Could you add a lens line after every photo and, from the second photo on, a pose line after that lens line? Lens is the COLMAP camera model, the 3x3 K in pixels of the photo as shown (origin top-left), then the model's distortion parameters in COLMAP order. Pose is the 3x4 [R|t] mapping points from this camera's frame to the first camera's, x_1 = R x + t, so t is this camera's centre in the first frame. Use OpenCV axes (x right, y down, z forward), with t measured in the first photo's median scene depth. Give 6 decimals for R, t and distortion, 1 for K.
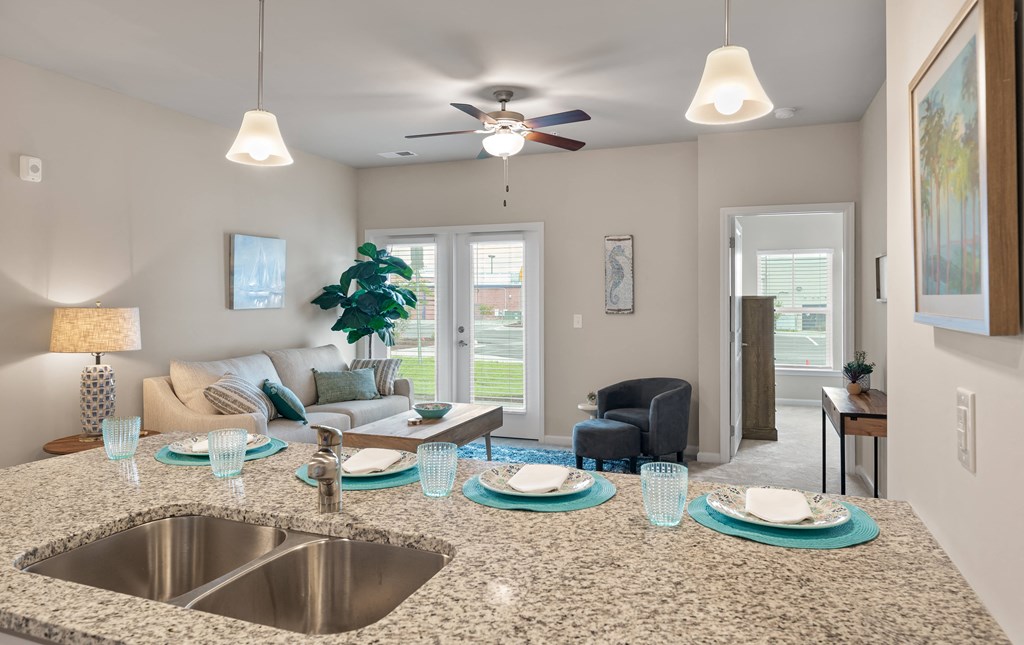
lens RADIAL K [[648.0, 0, 509.3], [0, 648.0, 287.9], [0, 0, 1]] dist [-0.004332, -0.002854]
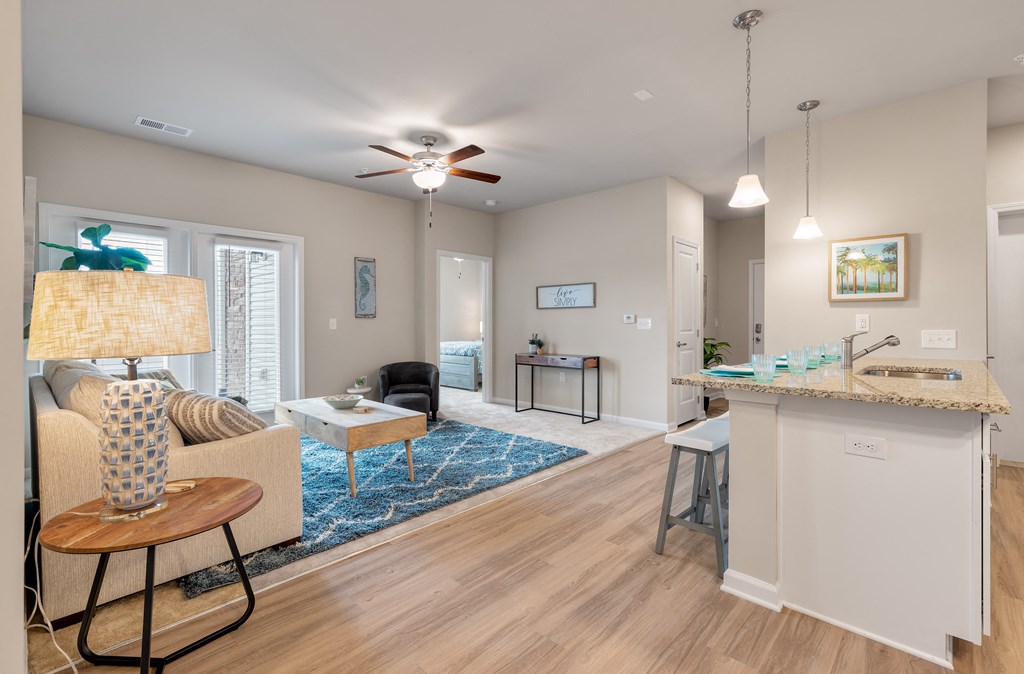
lens RADIAL K [[469.8, 0, 510.0], [0, 469.8, 326.4], [0, 0, 1]] dist [0.003318, 0.000254]
pose [[0.384327, -0.006644, 0.923173, -0.943017], [-0.011529, 0.999862, 0.011995, 0.067434], [-0.923125, -0.015254, 0.384197, 0.571546]]
